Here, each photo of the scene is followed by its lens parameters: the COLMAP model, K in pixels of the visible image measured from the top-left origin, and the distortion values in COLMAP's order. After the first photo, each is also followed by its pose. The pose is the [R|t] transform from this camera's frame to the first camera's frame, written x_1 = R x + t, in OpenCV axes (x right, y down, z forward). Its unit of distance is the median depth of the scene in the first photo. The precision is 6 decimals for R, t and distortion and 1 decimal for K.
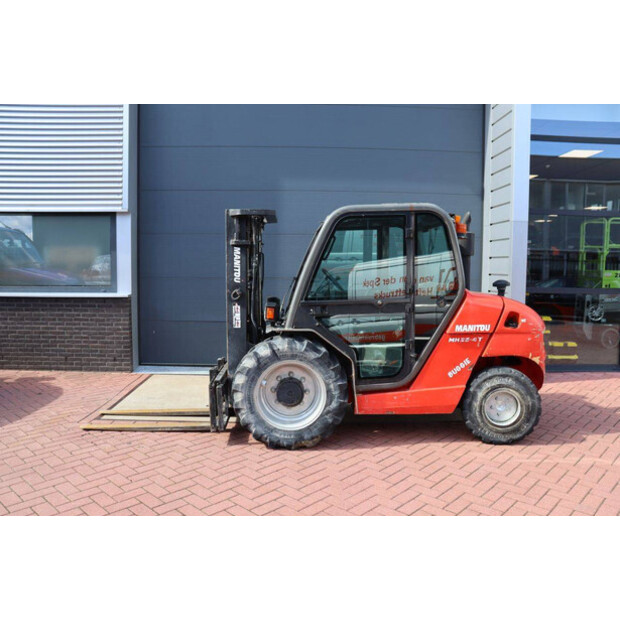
lens RADIAL K [[513.4, 0, 310.0], [0, 513.4, 310.0], [0, 0, 1]] dist [-0.176354, 0.152704]
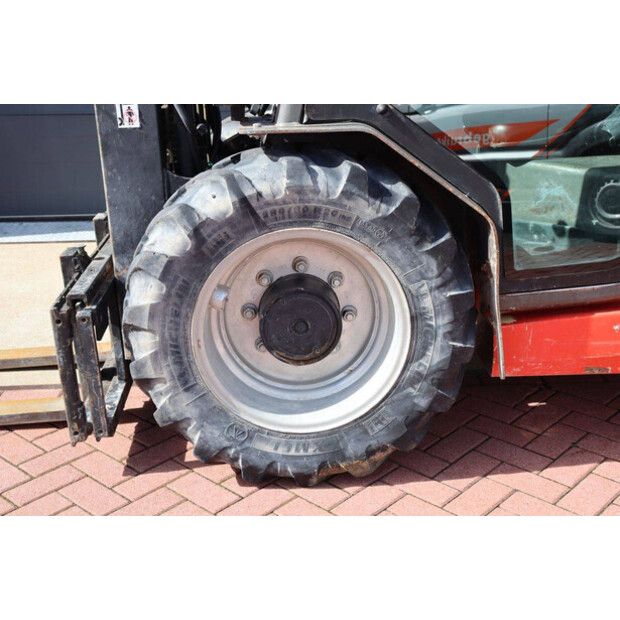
lens RADIAL K [[831.3, 0, 310.0], [0, 831.3, 310.0], [0, 0, 1]] dist [0.027421, 0.060155]
pose [[0.999501, -0.031390, -0.003552, -0.029920], [0.031272, 0.967260, 0.251854, 0.017542], [-0.004470, -0.251839, 0.967759, 0.473299]]
